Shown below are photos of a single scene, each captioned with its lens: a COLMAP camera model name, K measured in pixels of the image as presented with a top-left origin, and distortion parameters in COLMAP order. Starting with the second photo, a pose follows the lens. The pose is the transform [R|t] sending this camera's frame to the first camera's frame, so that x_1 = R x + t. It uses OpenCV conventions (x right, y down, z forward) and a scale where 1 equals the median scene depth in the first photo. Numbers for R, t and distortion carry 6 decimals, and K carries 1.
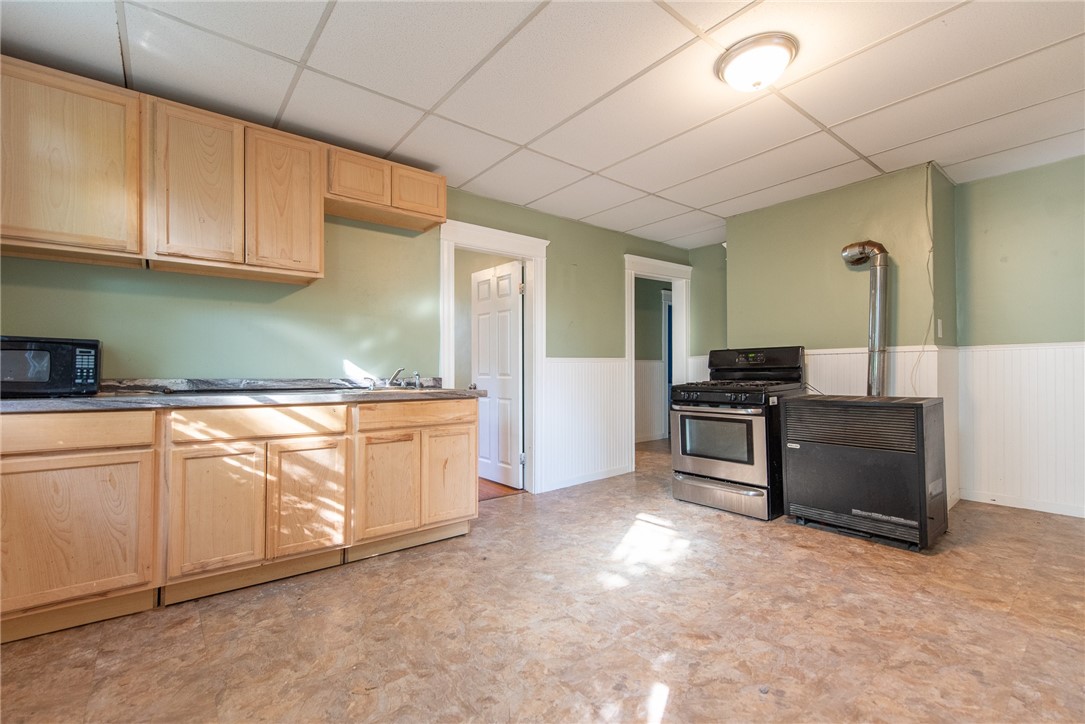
lens RADIAL K [[475.8, 0, 545.5], [0, 475.8, 365.3], [0, 0, 1]] dist [0.000001, -0.000252]
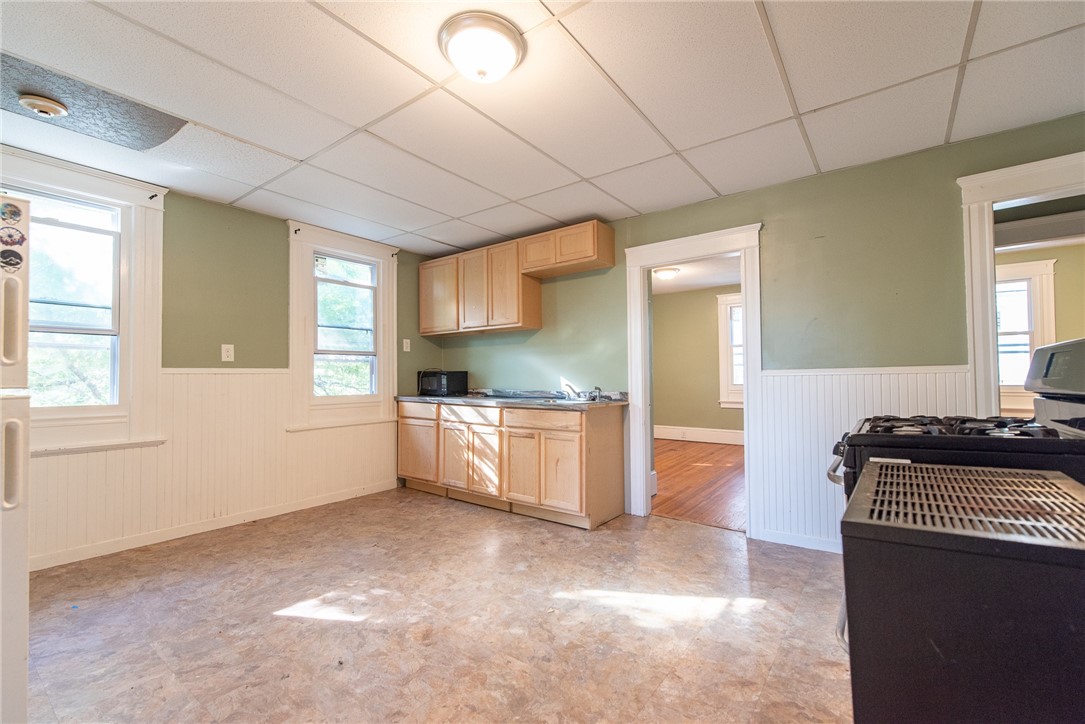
lens RADIAL K [[465.5, 0, 542.6], [0, 465.5, 365.8], [0, 0, 1]] dist [-0.000668, -0.000119]
pose [[0.243884, -0.023233, -0.969526, 1.046753], [0.017616, 0.999654, -0.019524, -0.023756], [0.969644, -0.012318, 0.244209, 0.720277]]
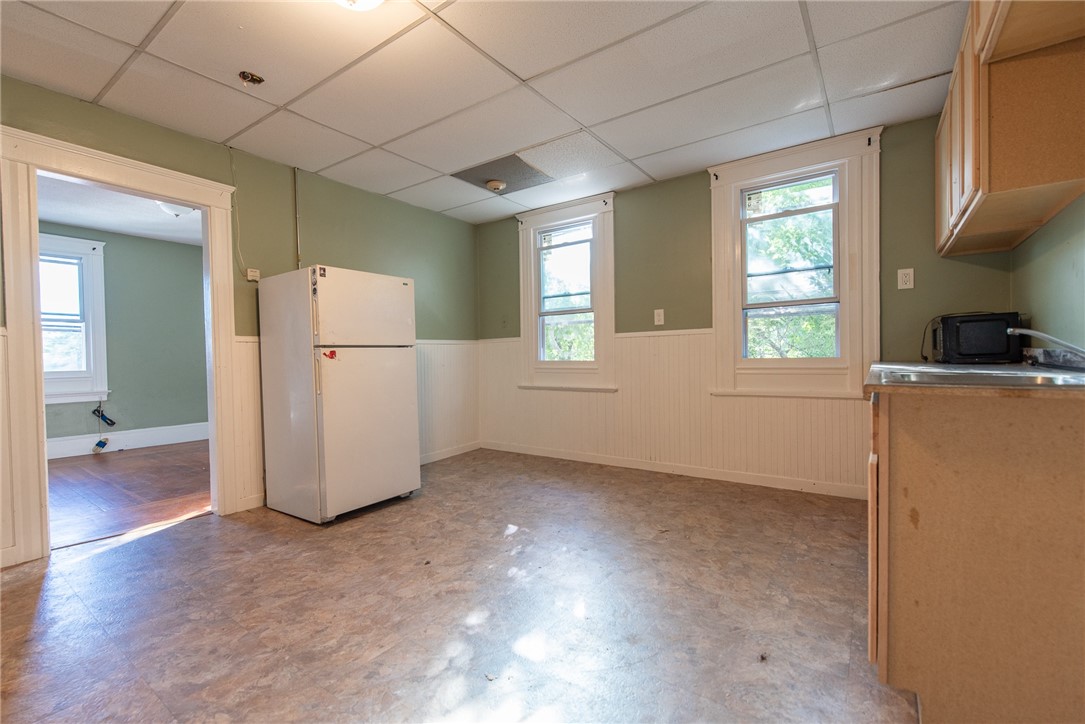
lens RADIAL K [[465.5, 0, 542.6], [0, 465.5, 365.8], [0, 0, 1]] dist [-0.000668, -0.000119]
pose [[-0.965046, 0.024293, -0.260952, 0.284222], [0.022561, 0.999699, 0.009632, 0.029101], [0.261107, 0.003408, -0.965304, 1.501617]]
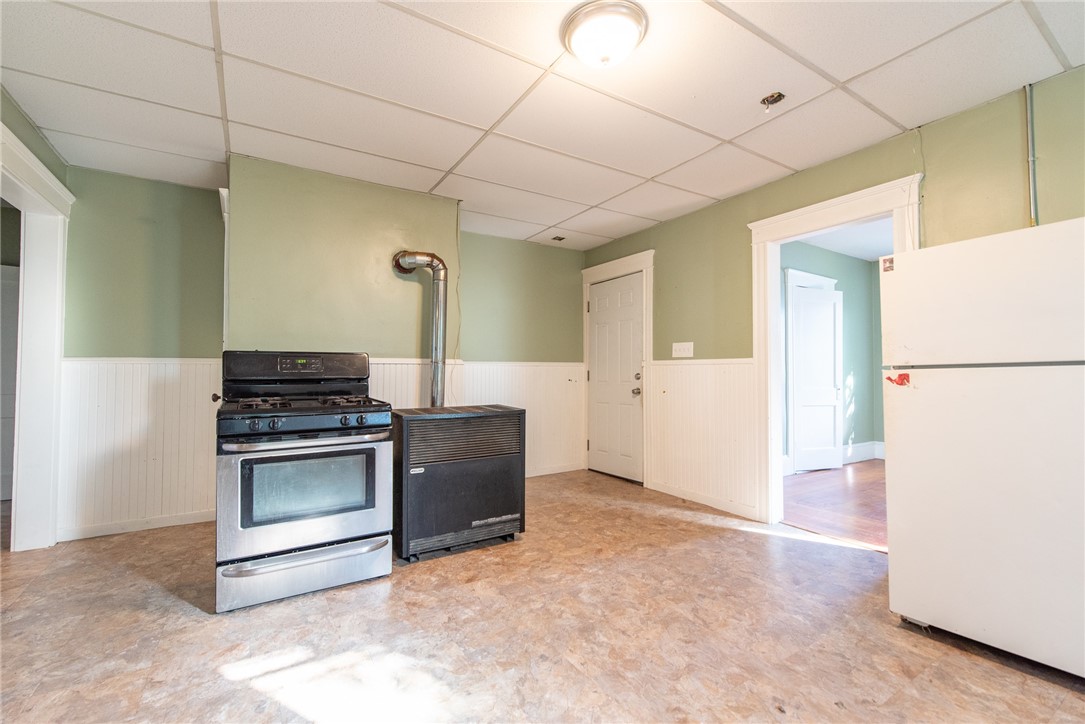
lens RADIAL K [[465.5, 0, 542.6], [0, 465.5, 365.8], [0, 0, 1]] dist [-0.000668, -0.000119]
pose [[0.122005, 0.030261, 0.992068, -0.337219], [-0.006526, 0.999538, -0.029686, 0.006550], [-0.992508, -0.002852, 0.122146, 0.814408]]
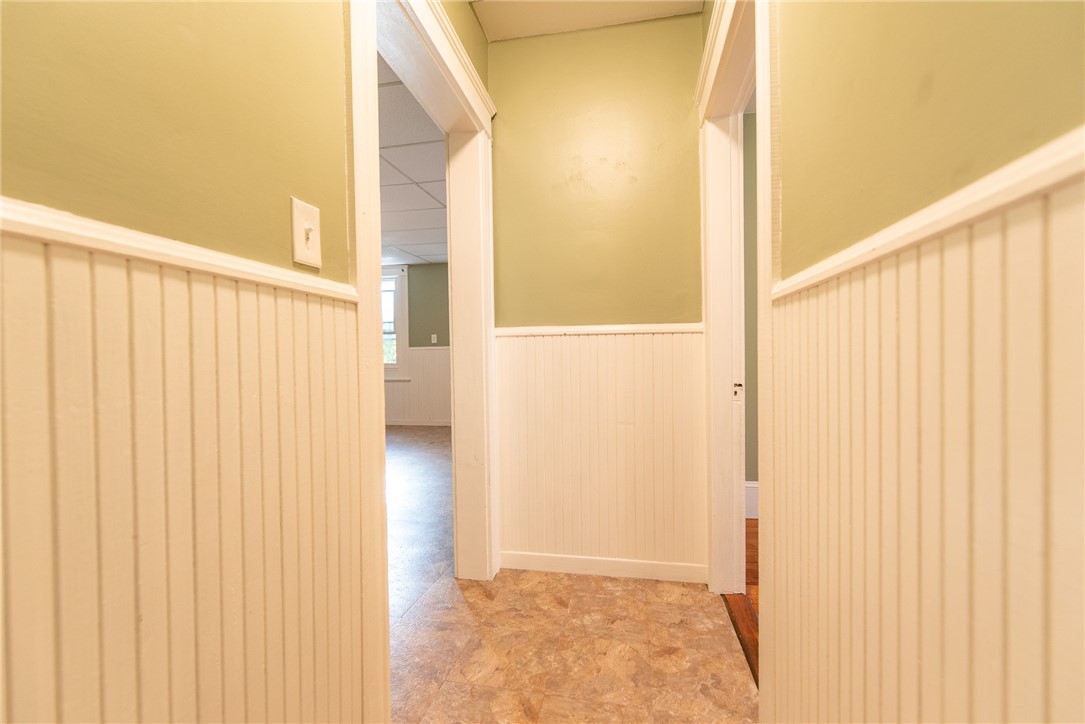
lens RADIAL K [[465.5, 0, 542.6], [0, 465.5, 365.8], [0, 0, 1]] dist [-0.000668, -0.000119]
pose [[-0.771116, 0.021197, -0.636342, 0.748195], [0.020064, 0.999758, 0.008988, 0.039395], [0.636378, -0.005837, -0.771355, 2.601635]]
